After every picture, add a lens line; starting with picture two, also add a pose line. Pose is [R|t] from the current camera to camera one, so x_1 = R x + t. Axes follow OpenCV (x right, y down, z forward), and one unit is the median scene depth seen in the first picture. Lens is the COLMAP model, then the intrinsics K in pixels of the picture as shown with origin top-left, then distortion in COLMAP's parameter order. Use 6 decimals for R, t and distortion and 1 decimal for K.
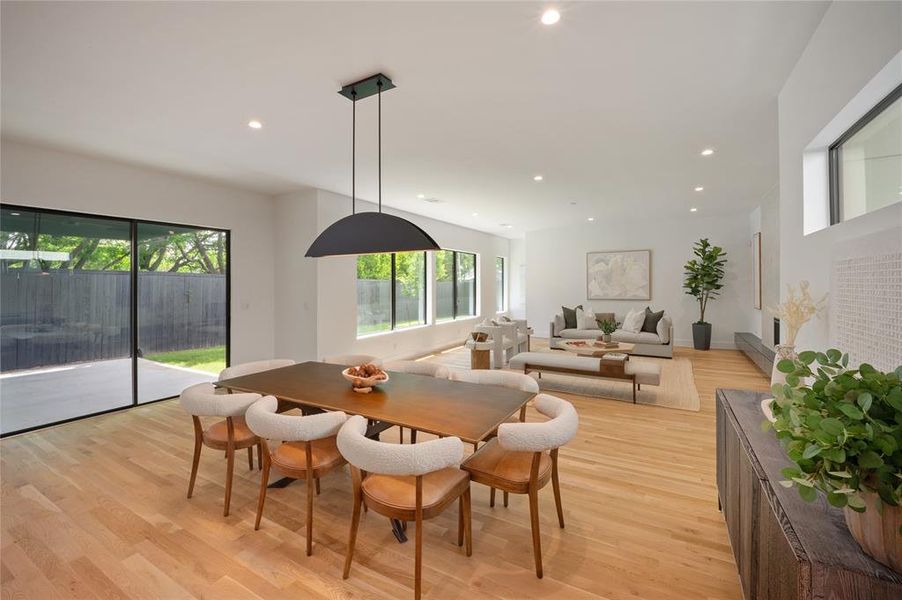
lens RADIAL K [[382.4, 0, 449.1], [0, 382.4, 282.1], [0, 0, 1]] dist [-0.001839, -0.000333]
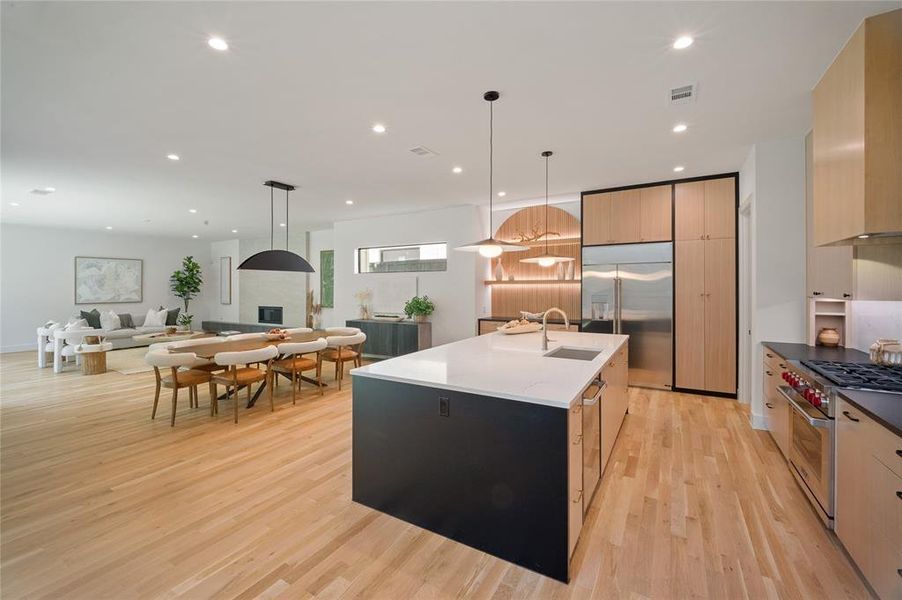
lens RADIAL K [[383.8, 0, 442.7], [0, 383.8, 286.8], [0, 0, 1]] dist [0.014739, -0.019145]
pose [[0.022748, 0.006840, 0.999718, -0.728929], [-0.002222, 0.999974, -0.006792, 0.006134], [-0.999739, -0.002066, 0.022763, 0.042825]]
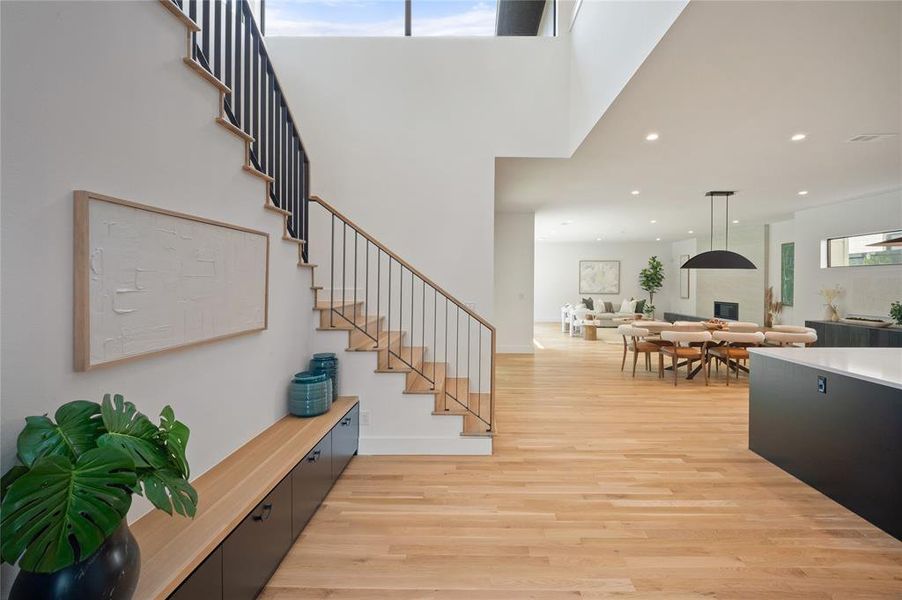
lens RADIAL K [[396.6, 0, 458.0], [0, 396.6, 279.8], [0, 0, 1]] dist [-0.018535, -0.000440]
pose [[0.881256, 0.013984, 0.472433, -0.889236], [-0.014026, 0.999896, -0.003433, 0.005999], [-0.472432, -0.003601, 0.881360, -0.100357]]
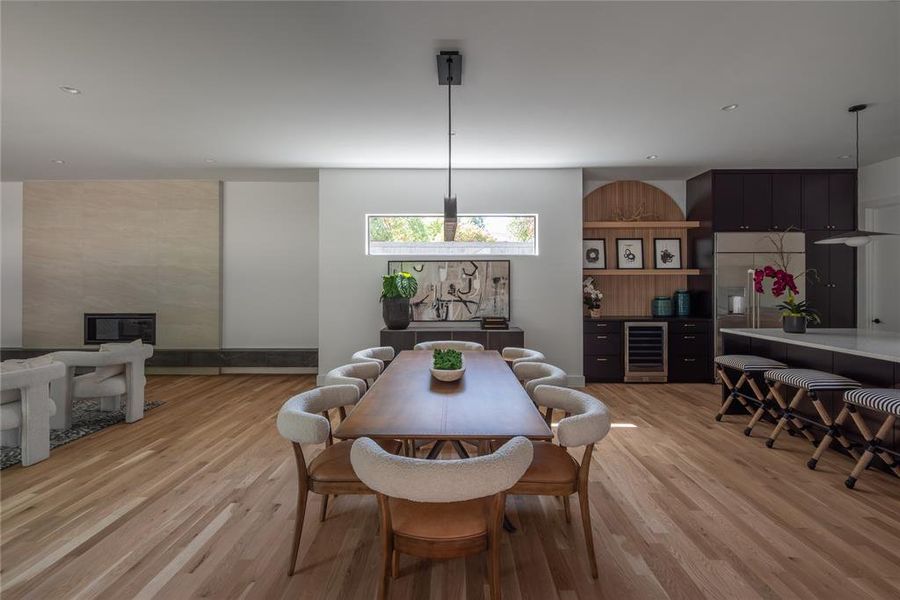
lens RADIAL K [[417.2, 0, 447.8], [0, 417.2, 287.9], [0, 0, 1]] dist [0.002653, -0.006172]
pose [[-0.487995, 0.000447, 0.872846, -0.388335], [-0.002348, 0.999996, -0.001825, 0.020213], [-0.872843, -0.002940, -0.487992, 0.518159]]
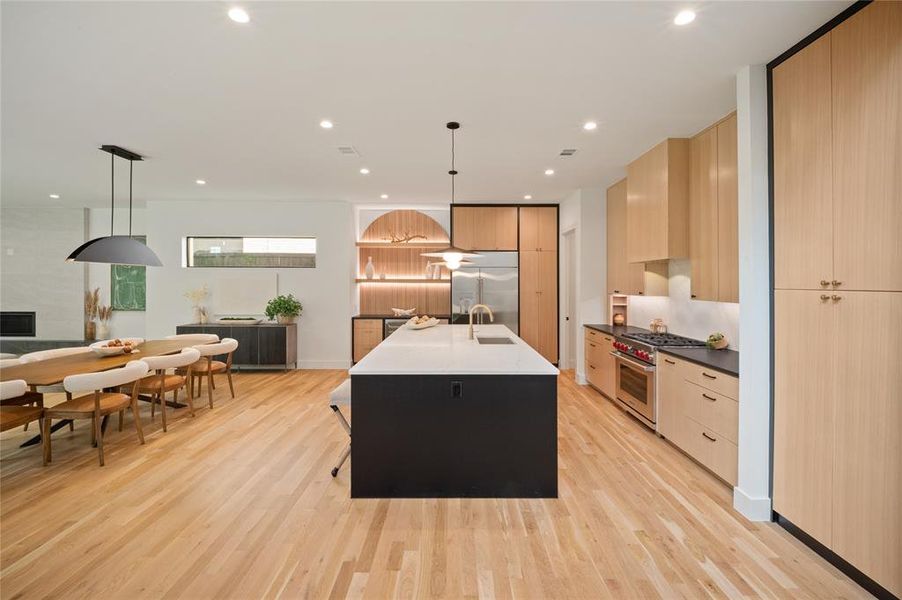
lens RADIAL K [[396.6, 0, 458.0], [0, 396.6, 279.8], [0, 0, 1]] dist [-0.018535, -0.000440]
pose [[-0.513908, 0.012849, 0.857749, -0.743251], [-0.004456, 0.999834, -0.017647, 0.002685], [-0.857834, -0.012891, -0.513765, 0.224142]]
